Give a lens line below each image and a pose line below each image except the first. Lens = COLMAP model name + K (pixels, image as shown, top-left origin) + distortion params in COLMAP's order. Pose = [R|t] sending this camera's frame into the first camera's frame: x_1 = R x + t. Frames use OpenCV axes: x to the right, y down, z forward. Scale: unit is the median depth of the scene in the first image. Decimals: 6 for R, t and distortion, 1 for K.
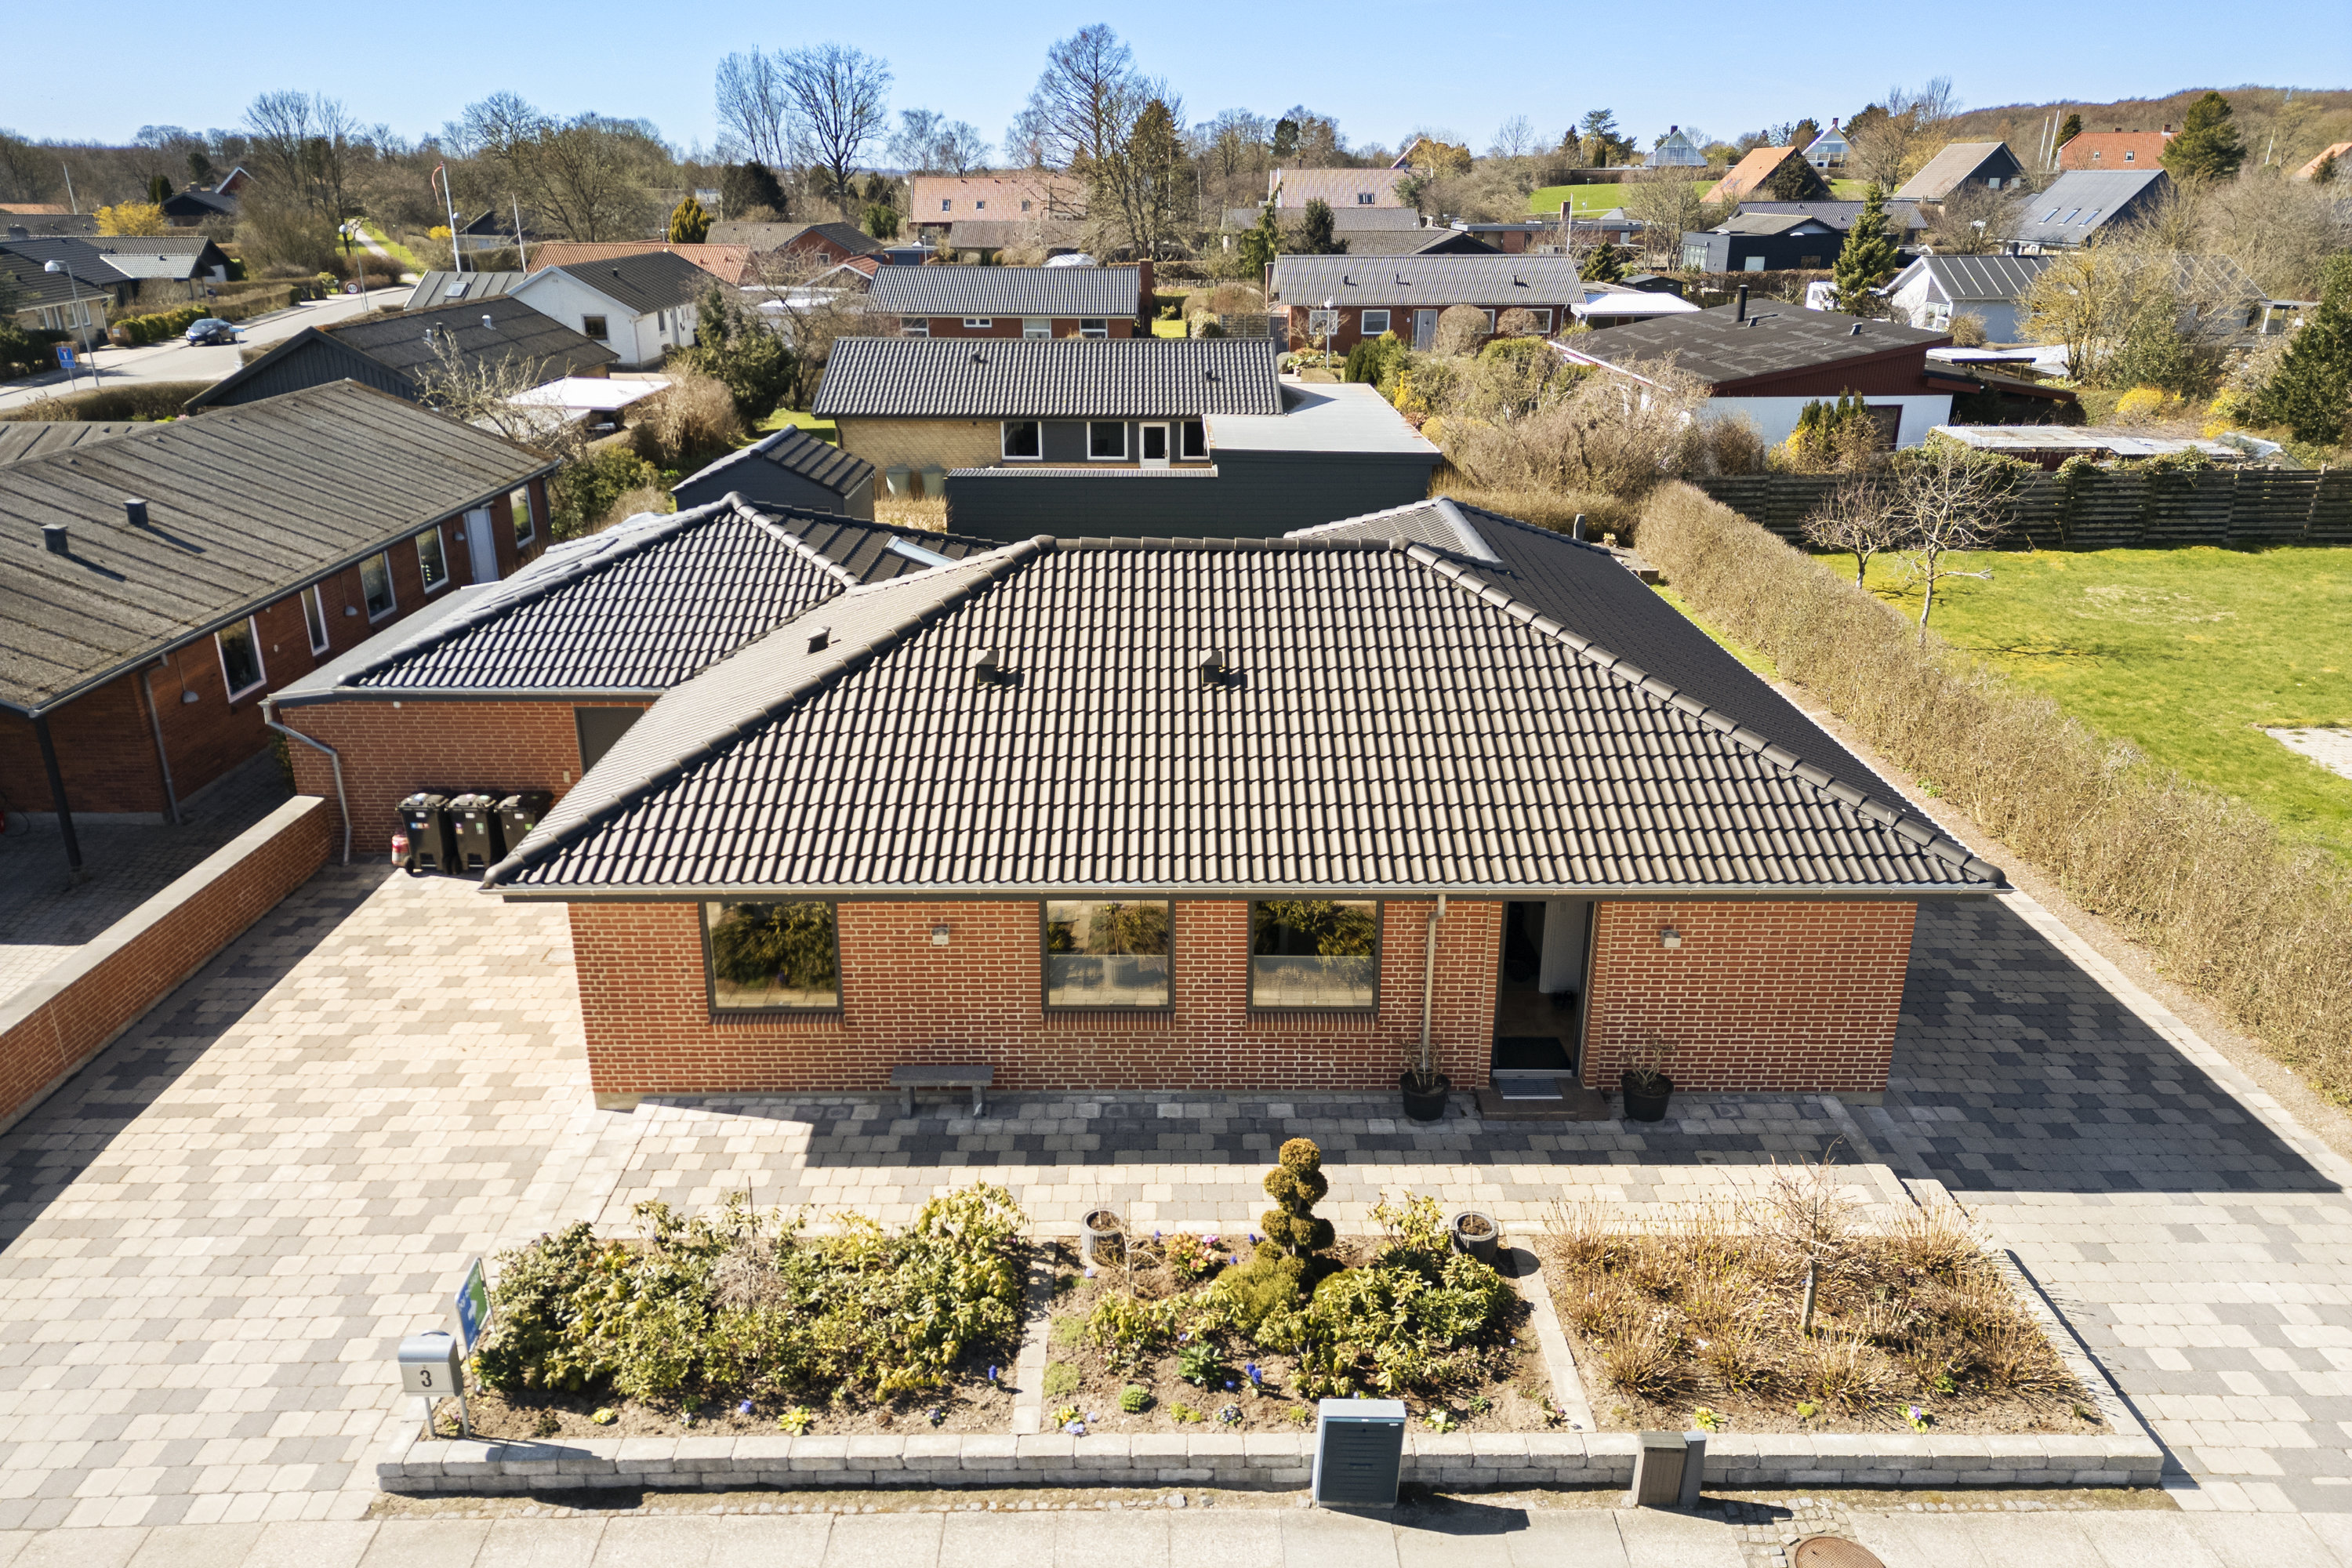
lens RADIAL K [[1625.6, 0, 1141.9], [0, 1625.6, 777.9], [0, 0, 1]] dist [0.066681, -0.061169]
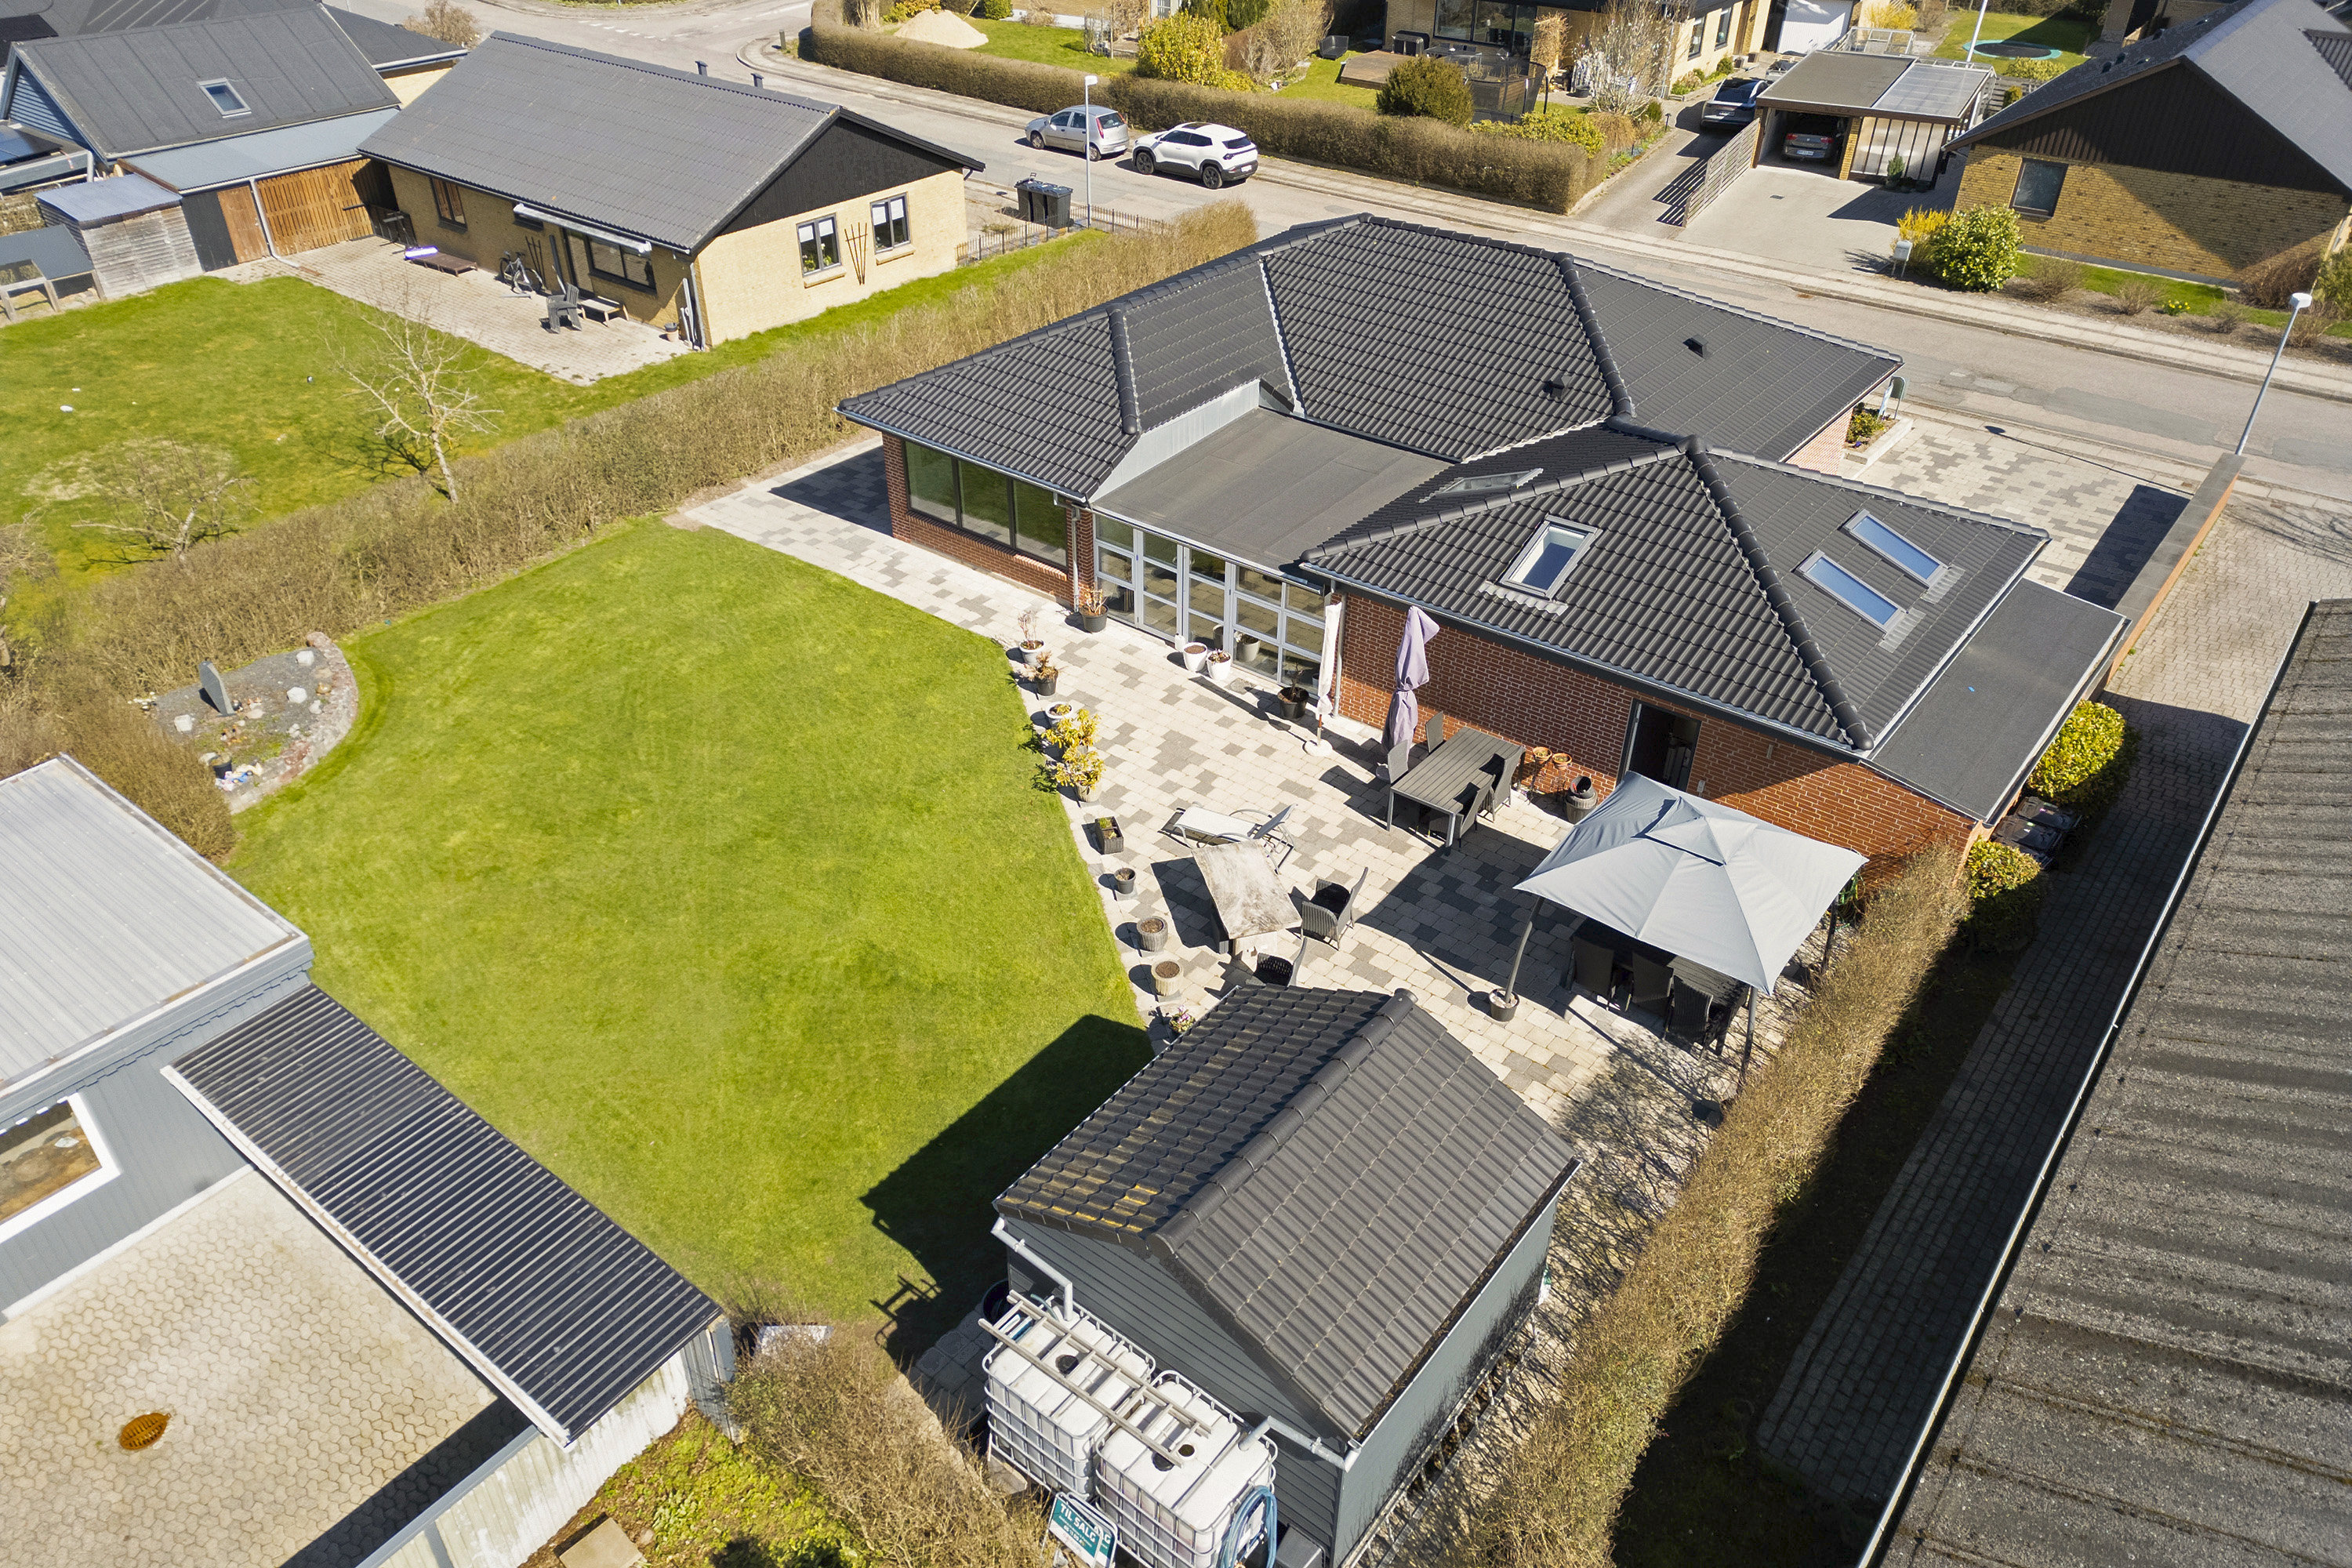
lens RADIAL K [[1678.3, 0, 1185.5], [0, 1678.3, 791.2], [0, 0, 1]] dist [0.066101, -0.060235]
pose [[-0.792867, -0.343775, 0.503171, -0.820403], [0.205848, 0.626071, 0.752105, -1.197287], [-0.573576, 0.699896, -0.425626, 2.431446]]
